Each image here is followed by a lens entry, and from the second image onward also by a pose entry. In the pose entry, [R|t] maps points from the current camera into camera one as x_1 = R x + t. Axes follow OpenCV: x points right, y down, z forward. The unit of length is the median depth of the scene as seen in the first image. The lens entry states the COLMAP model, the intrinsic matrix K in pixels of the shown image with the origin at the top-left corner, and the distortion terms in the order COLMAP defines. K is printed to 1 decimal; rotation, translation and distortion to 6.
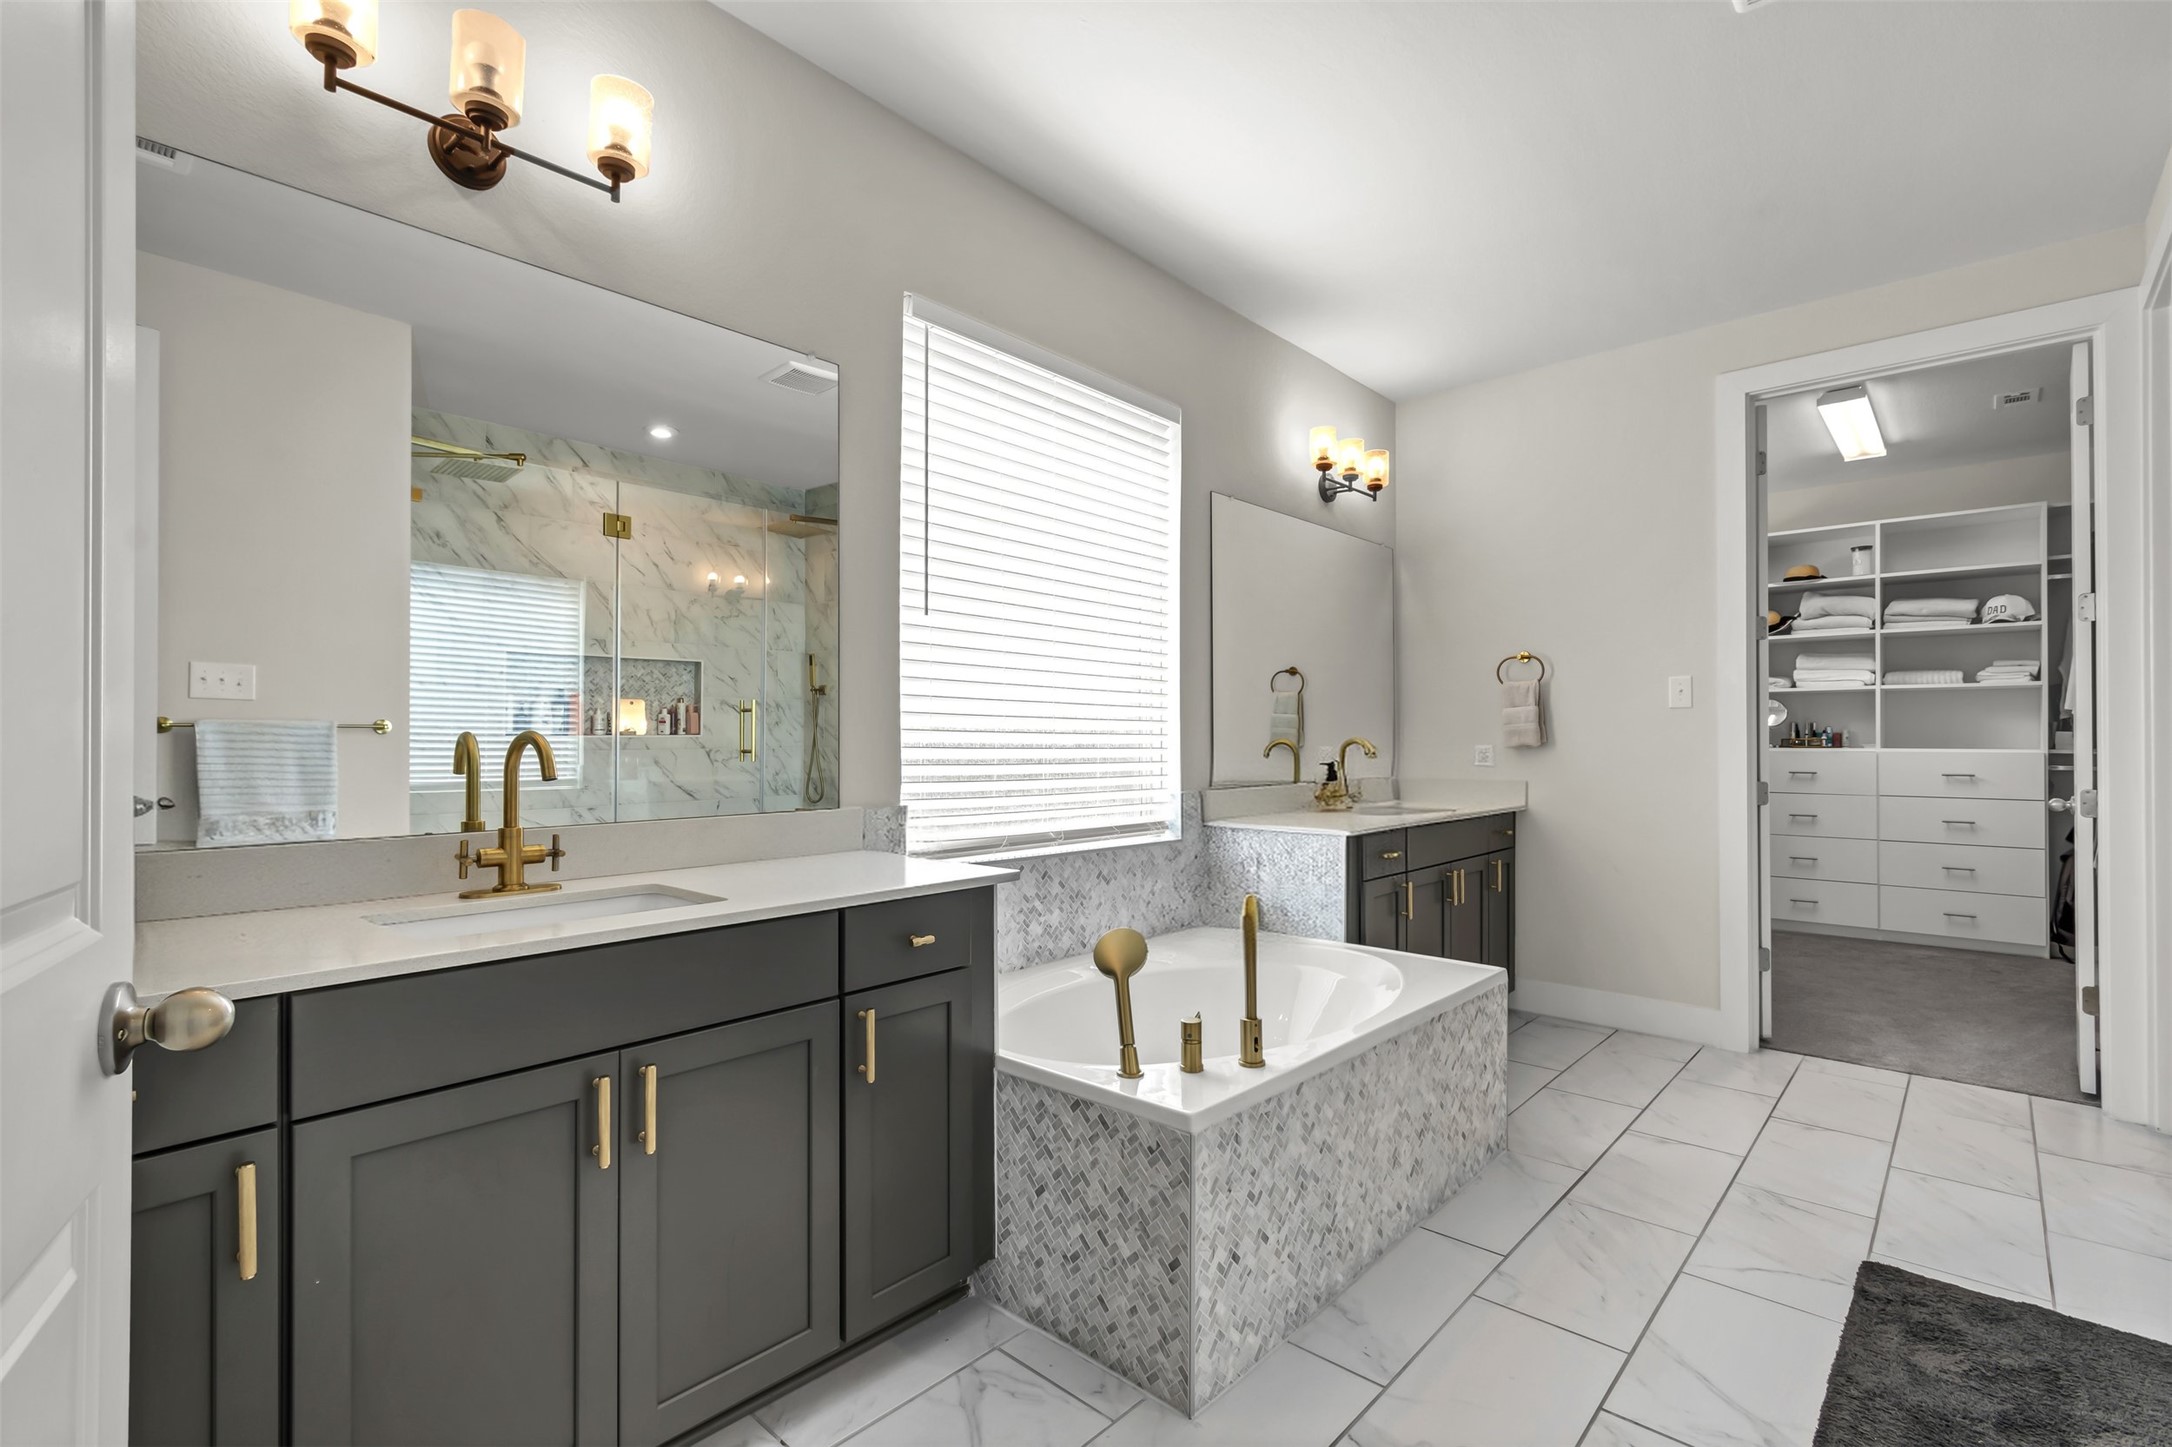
lens RADIAL K [[981.6, 0, 1090.0], [0, 981.6, 733.0], [0, 0, 1]] dist [-0.001096, -0.000245]
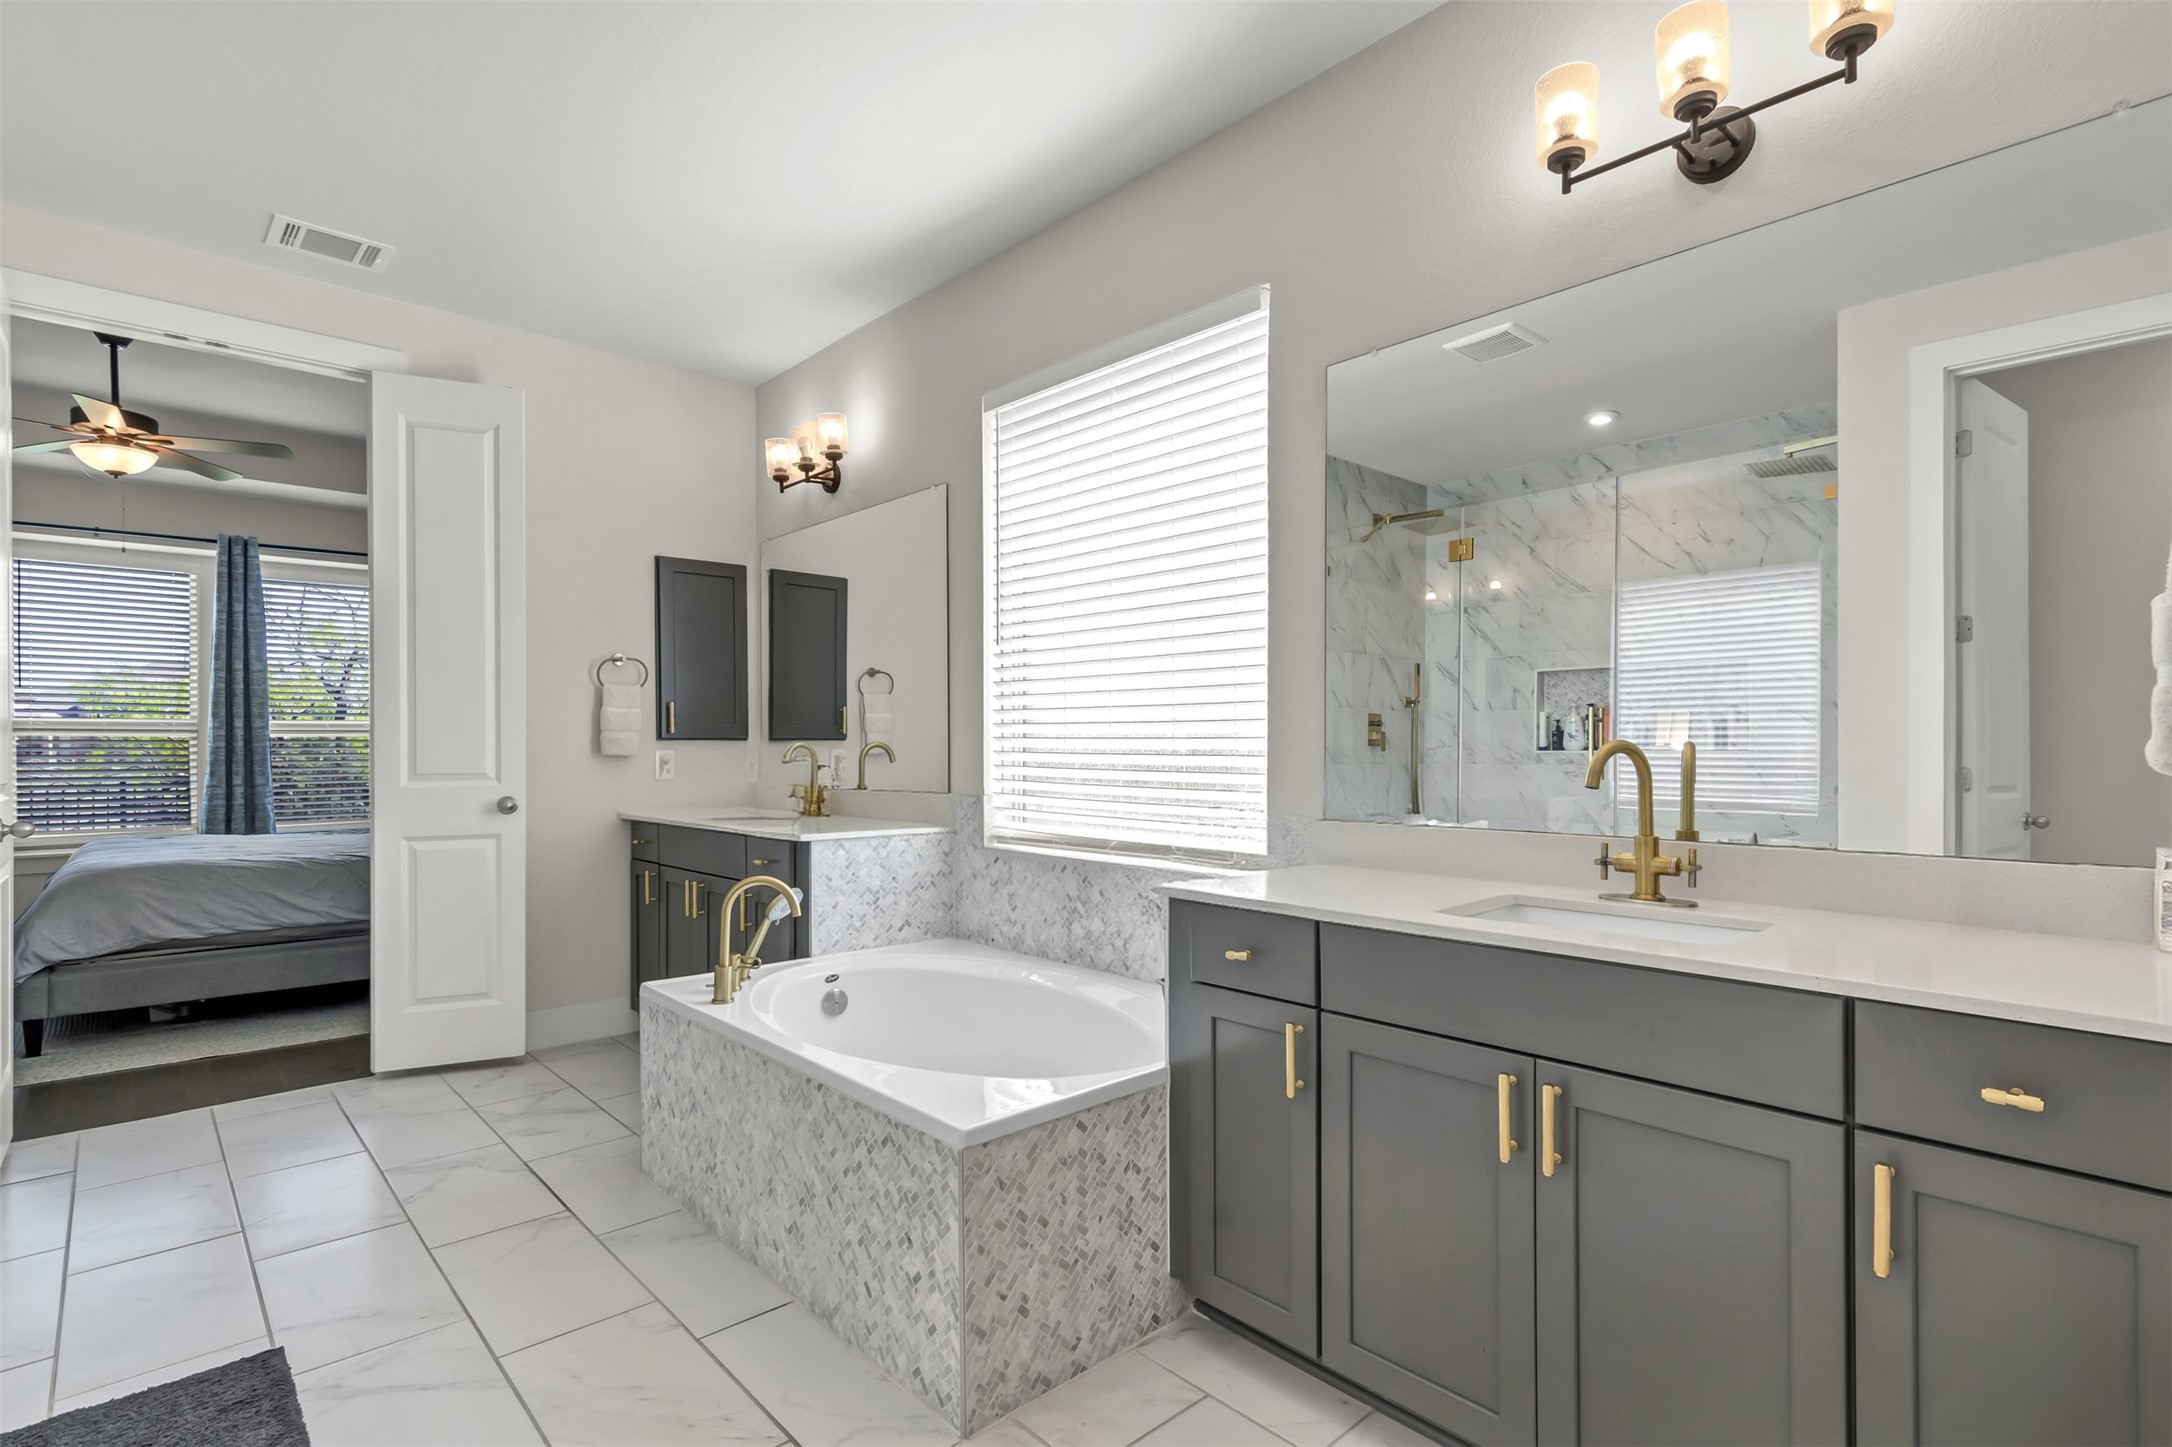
lens RADIAL K [[1027.0, 0, 1108.6], [0, 1027.0, 753.7], [0, 0, 1]] dist [0.002791, -0.002044]
pose [[-0.070374, 0.003309, -0.997515, 0.747350], [0.006797, 0.999973, 0.002838, 0.009610], [0.997498, -0.006580, -0.070394, 0.820436]]
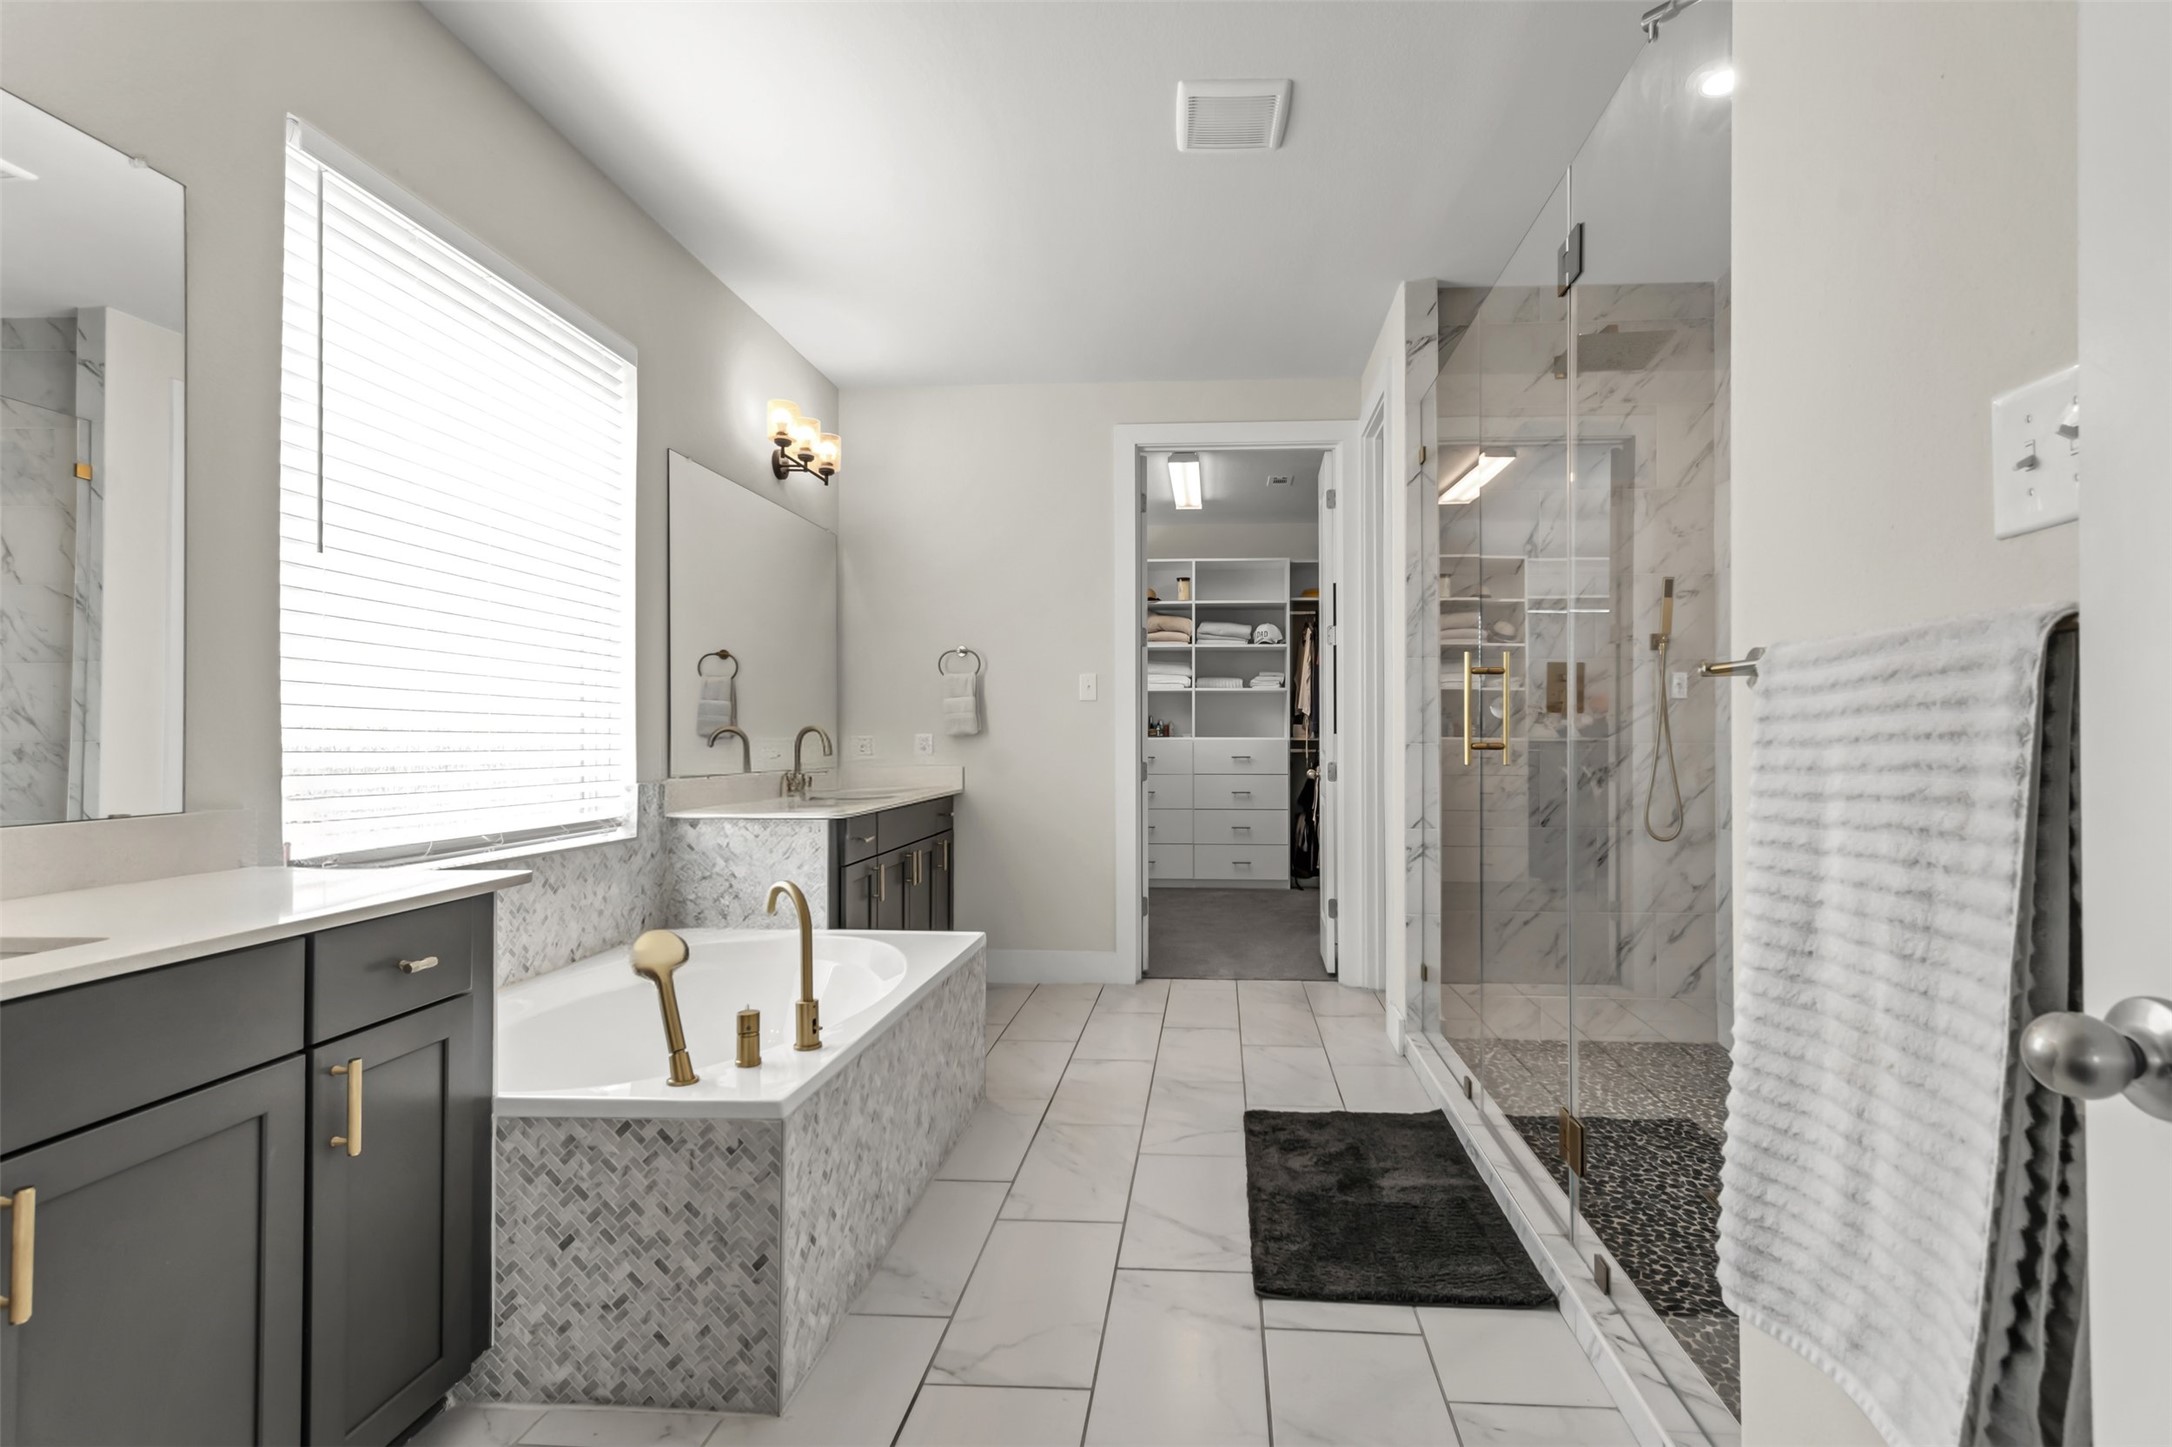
lens RADIAL K [[1027.0, 0, 1153.7], [0, 1027.0, 726.5], [0, 0, 1]] dist [0.002791, -0.002044]
pose [[0.778639, 0.003914, 0.627460, -0.108192], [-0.002031, 0.999991, -0.003718, 0.009699], [-0.627469, 0.001620, 0.778640, -0.009526]]
